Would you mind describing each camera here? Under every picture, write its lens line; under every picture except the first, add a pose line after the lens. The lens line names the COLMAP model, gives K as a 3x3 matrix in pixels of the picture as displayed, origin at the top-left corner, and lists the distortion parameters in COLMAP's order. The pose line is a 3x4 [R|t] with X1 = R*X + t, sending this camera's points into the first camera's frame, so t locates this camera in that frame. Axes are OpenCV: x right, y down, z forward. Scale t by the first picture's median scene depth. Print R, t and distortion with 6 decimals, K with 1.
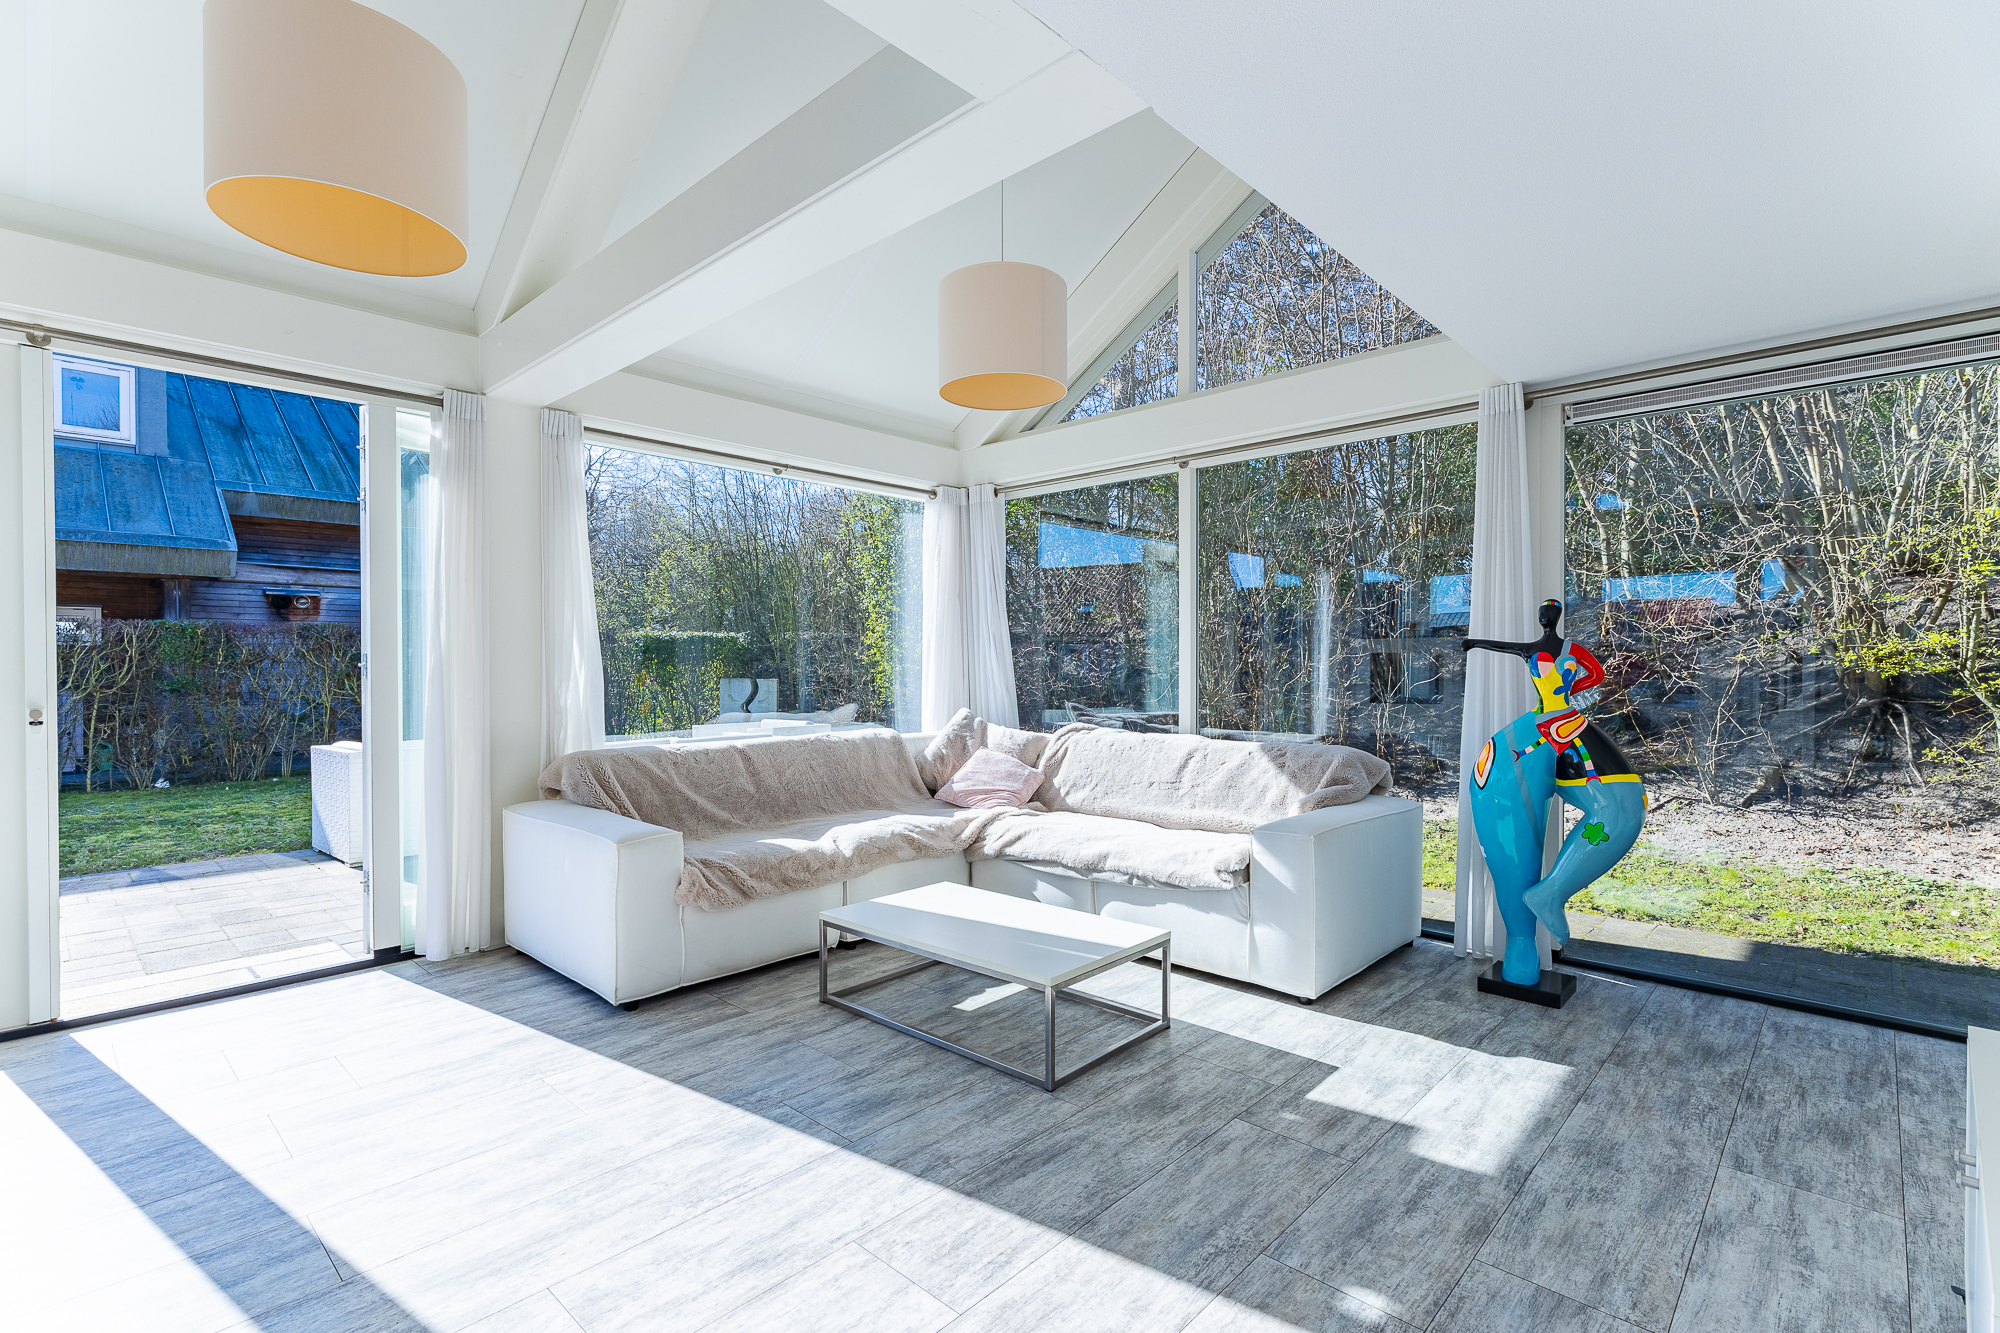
lens RADIAL K [[930.7, 0, 986.9], [0, 930.7, 669.2], [0, 0, 1]] dist [0.007212, -0.002715]
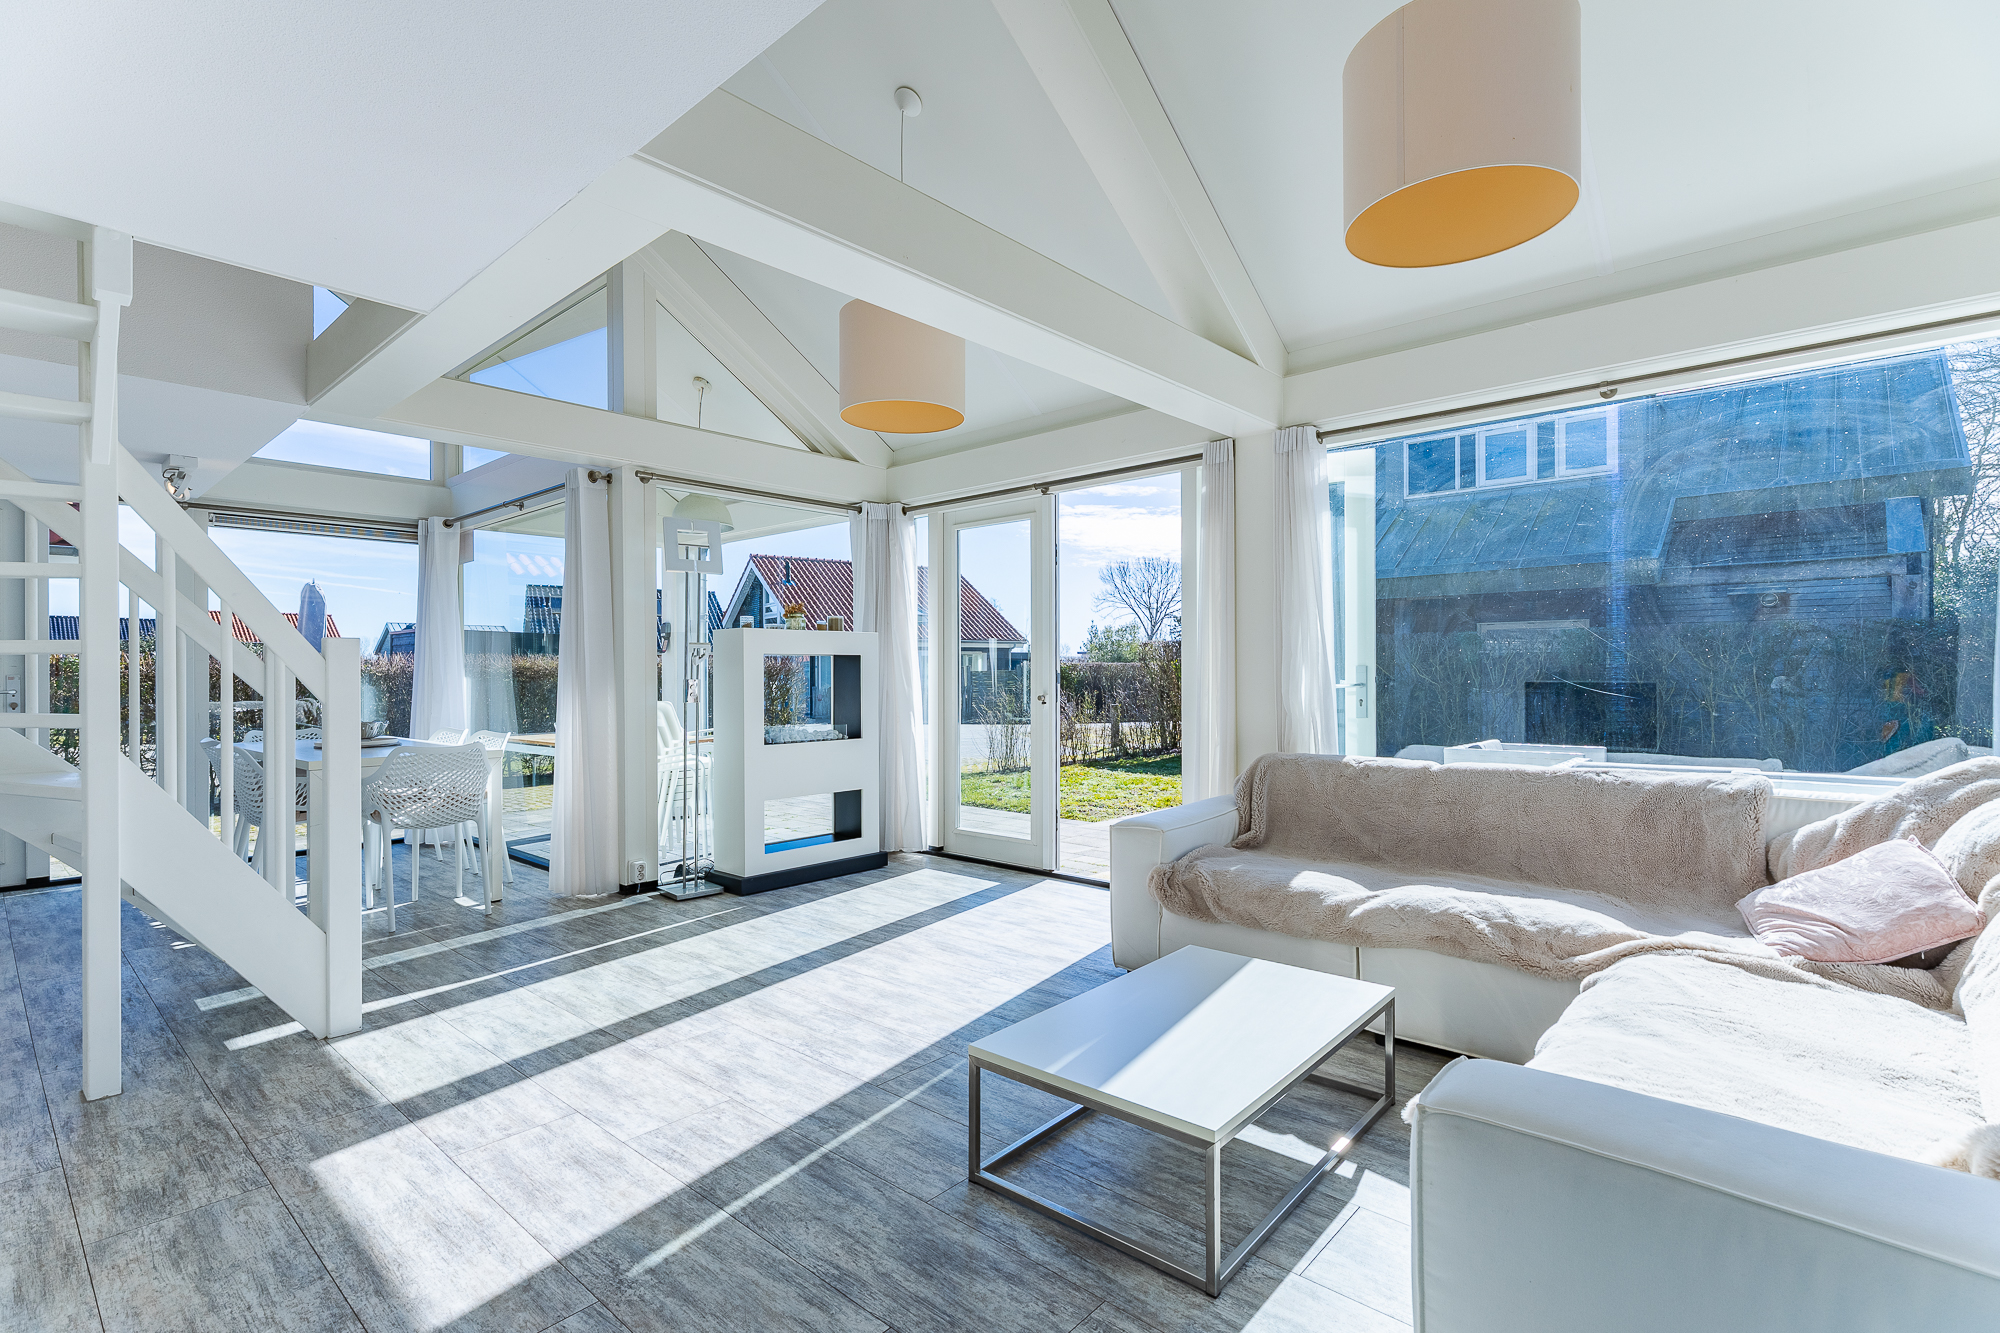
lens RADIAL K [[930.7, 0, 999.5], [0, 930.7, 670.5], [0, 0, 1]] dist [0.007212, -0.002715]
pose [[0.031022, -0.001013, -0.999518, 0.827228], [0.001146, 0.999999, -0.000978, -0.004201], [0.999518, -0.001115, 0.031023, 0.912414]]
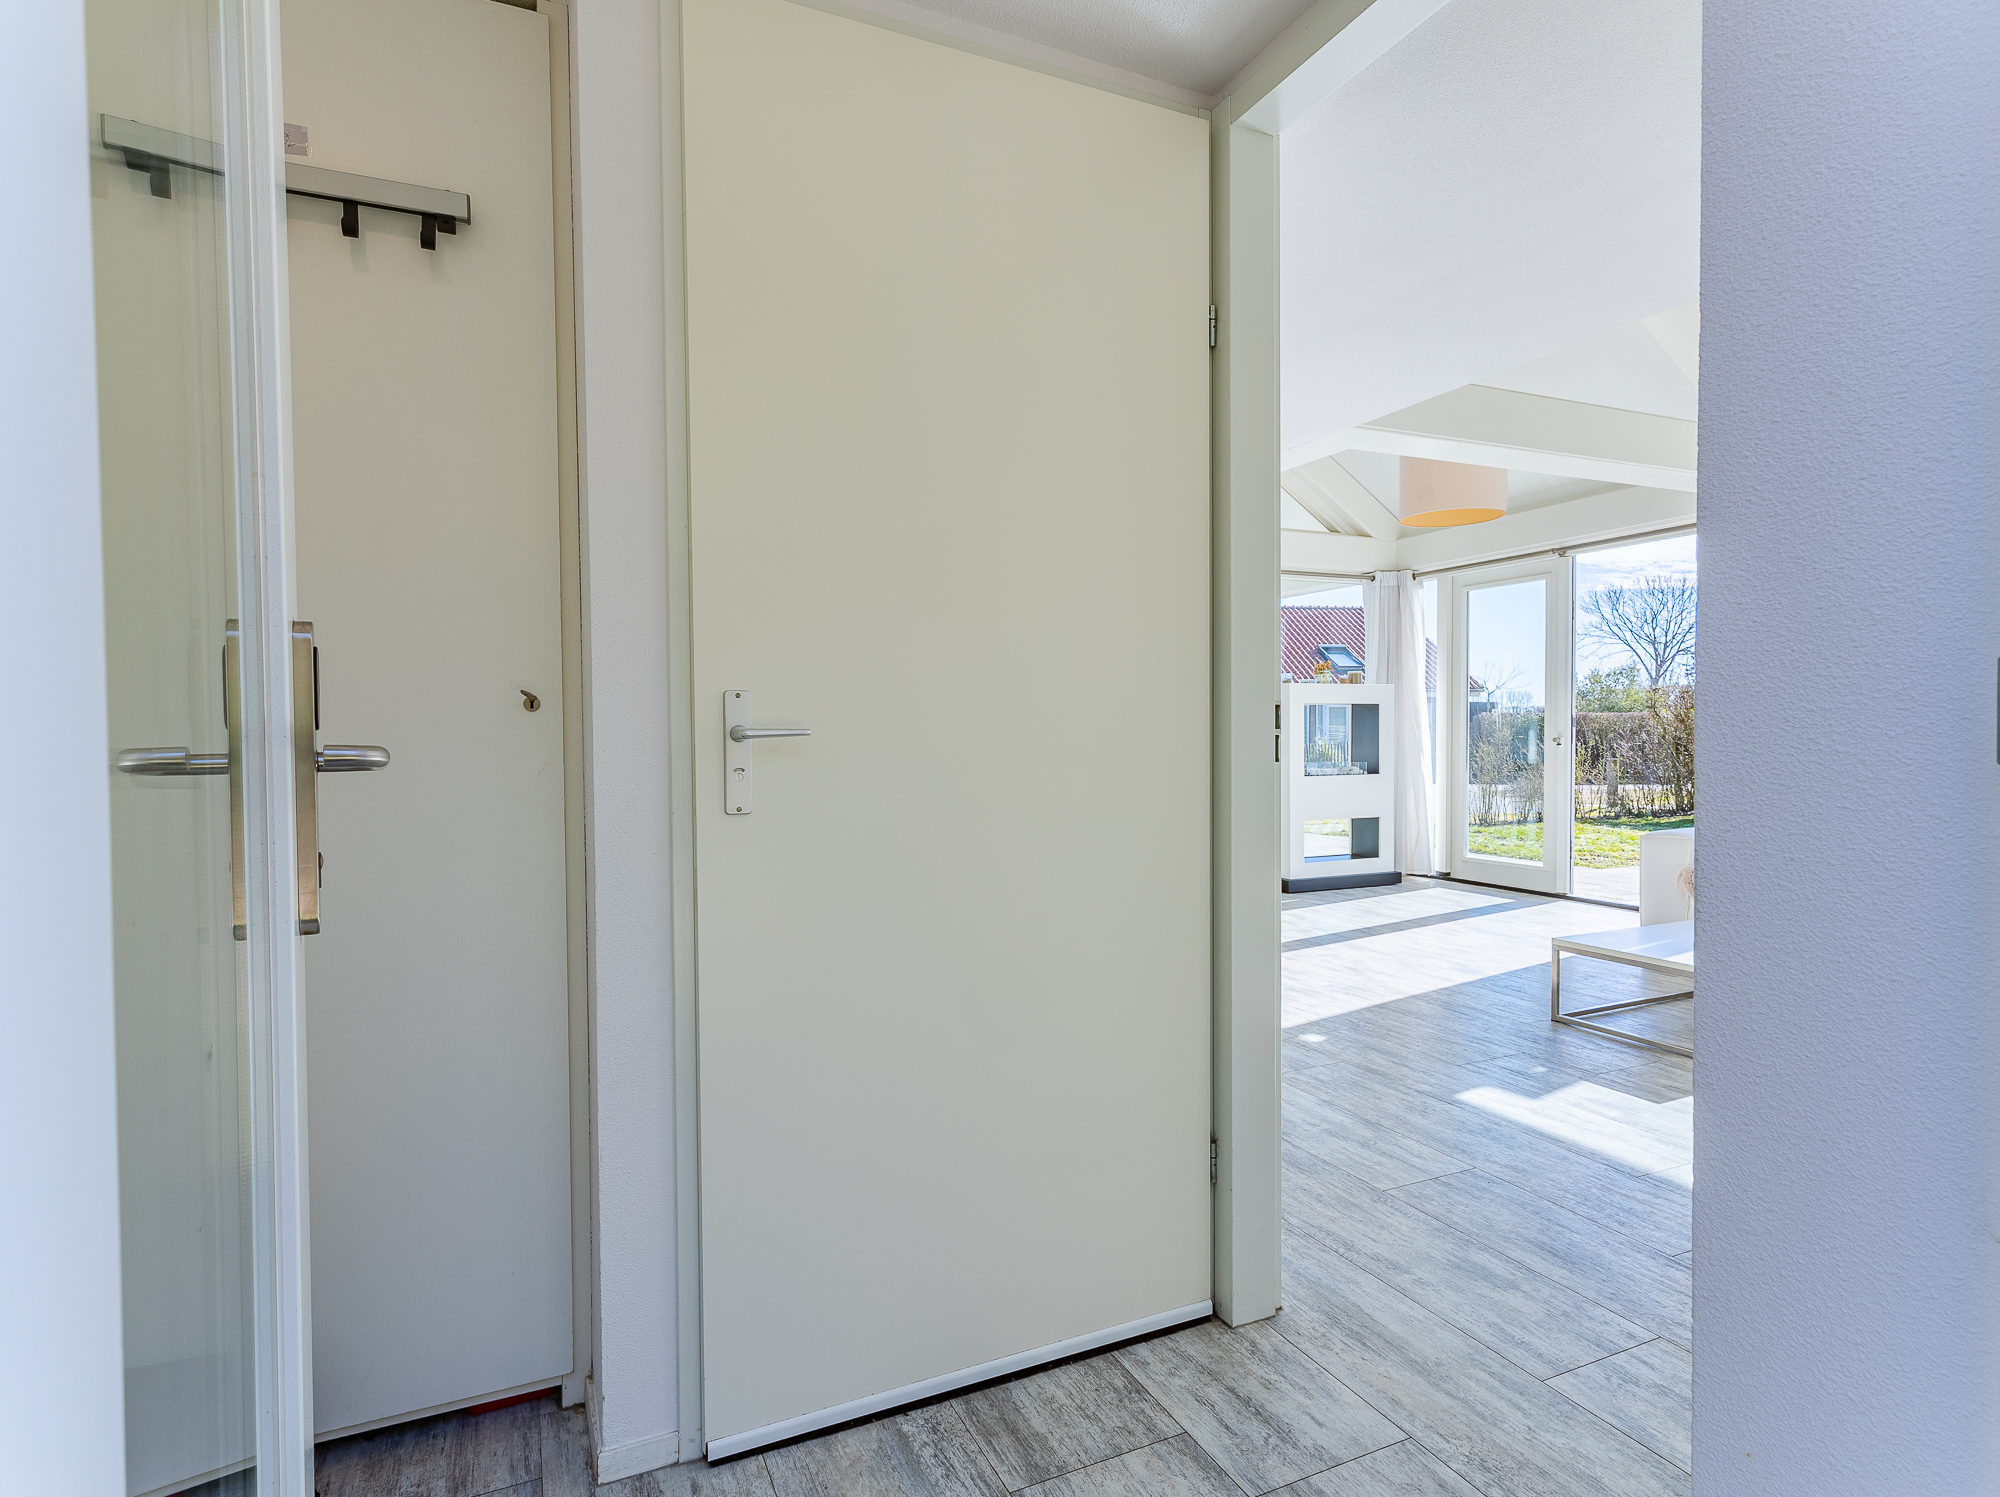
lens RADIAL K [[1033.0, 0, 981.5], [0, 1033.0, 751.6], [0, 0, 1]] dist [0.027368, 0.000016]
pose [[-0.370407, 0.022535, -0.928596, 1.642750], [0.002515, 0.999726, 0.023258, 0.017582], [0.928866, 0.006279, -0.370363, 0.715571]]
